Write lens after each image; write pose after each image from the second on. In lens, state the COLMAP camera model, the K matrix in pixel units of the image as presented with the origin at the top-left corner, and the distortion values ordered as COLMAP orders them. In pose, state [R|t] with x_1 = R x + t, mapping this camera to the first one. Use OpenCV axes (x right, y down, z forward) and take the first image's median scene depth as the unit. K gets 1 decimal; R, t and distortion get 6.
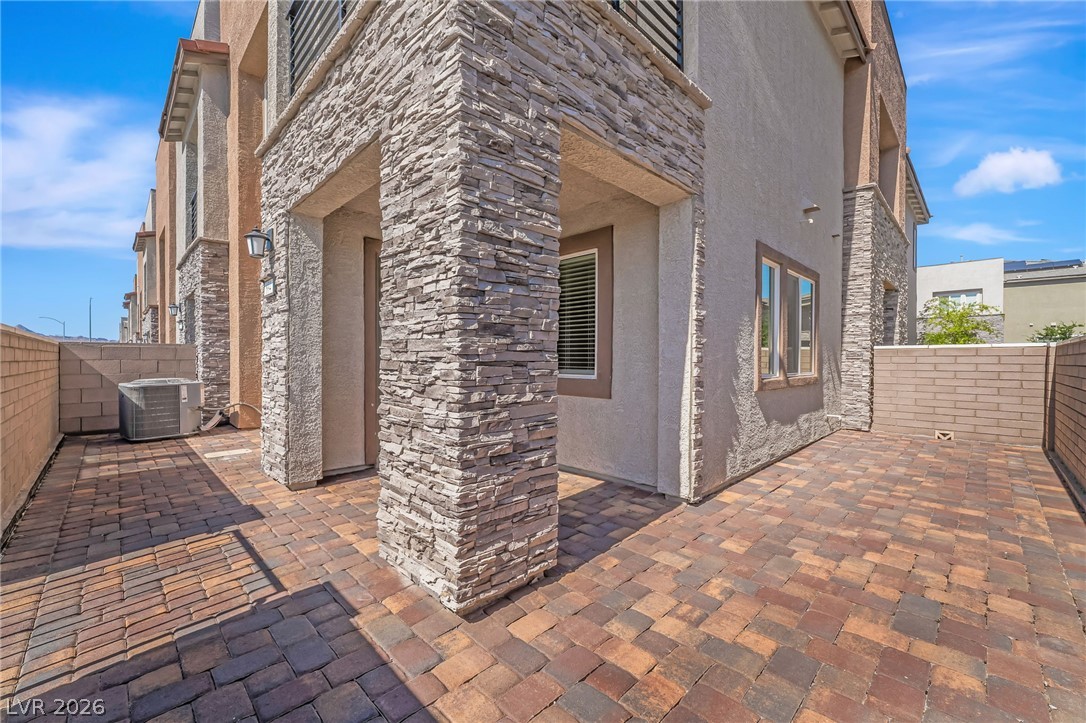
lens RADIAL K [[442.4, 0, 538.1], [0, 442.4, 362.9], [0, 0, 1]] dist [-0.002288, -0.000260]
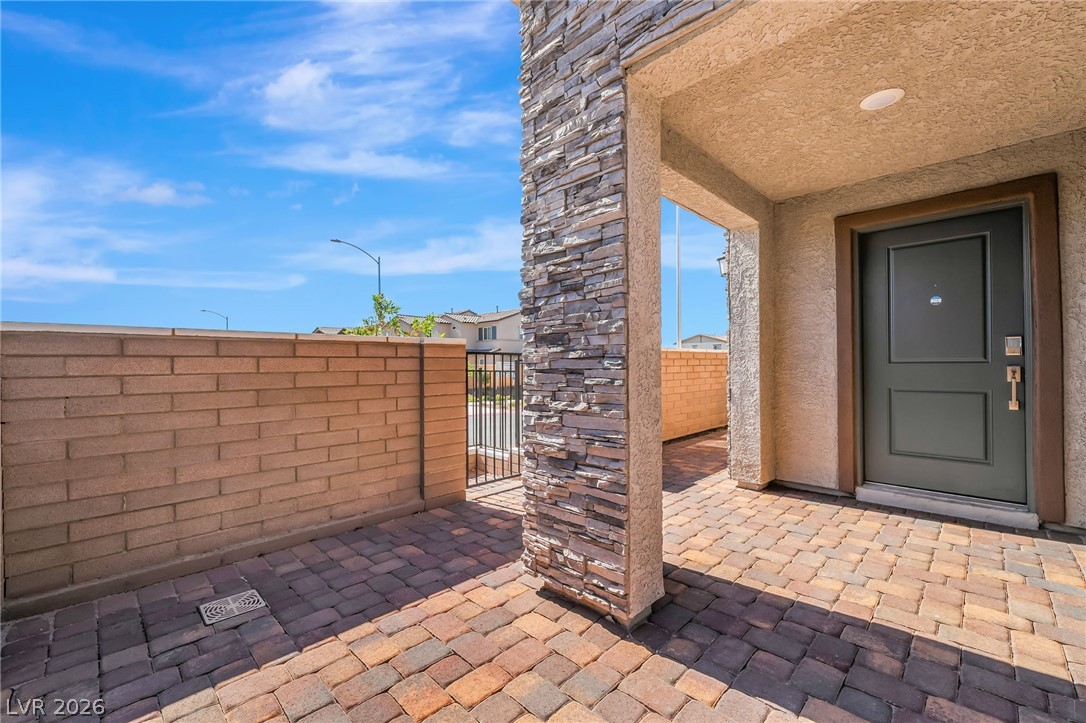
lens RADIAL K [[442.4, 0, 538.2], [0, 442.4, 363.9], [0, 0, 1]] dist [-0.002288, -0.000260]
pose [[0.006469, -0.003955, -0.999971, 0.928459], [0.001884, 0.999990, -0.003943, -0.010824], [0.999977, -0.001858, 0.006476, 0.909826]]
